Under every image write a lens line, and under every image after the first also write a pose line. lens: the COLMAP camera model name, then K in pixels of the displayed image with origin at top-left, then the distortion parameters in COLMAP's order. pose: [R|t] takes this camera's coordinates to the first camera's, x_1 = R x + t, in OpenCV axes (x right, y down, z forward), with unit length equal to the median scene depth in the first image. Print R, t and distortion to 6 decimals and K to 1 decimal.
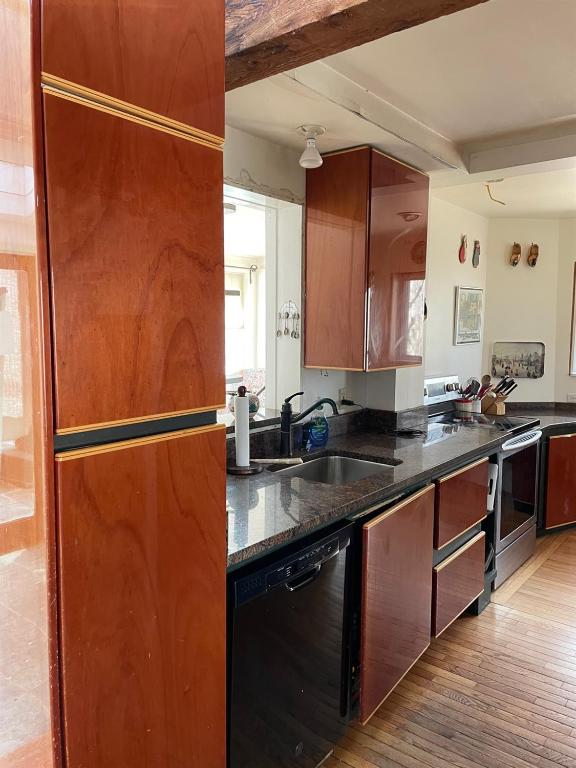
lens RADIAL K [[572.2, 0, 286.8], [0, 572.2, 376.3], [0, 0, 1]] dist [0.048743, -0.057045]
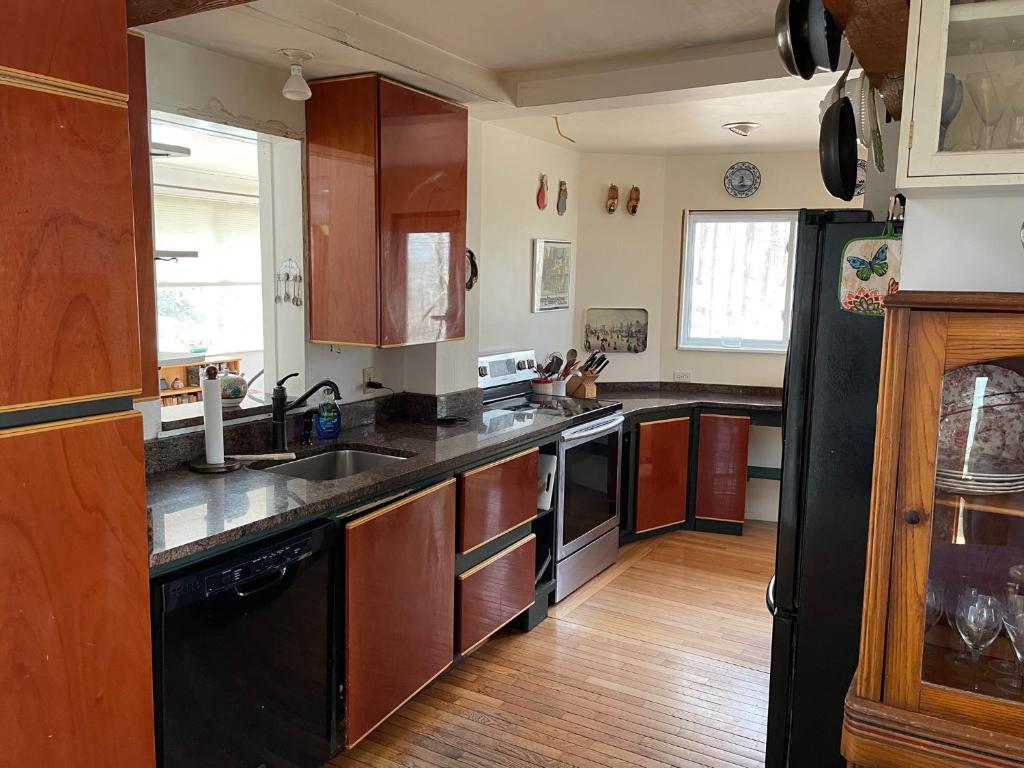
lens RADIAL K [[807.7, 0, 515.3], [0, 807.7, 382.3], [0, 0, 1]] dist [0.050759, -0.071484]
pose [[0.987649, -0.008791, 0.156439, 0.141083], [0.002019, 0.999056, 0.043398, -0.008150], [-0.156673, -0.042546, 0.986734, -0.182923]]
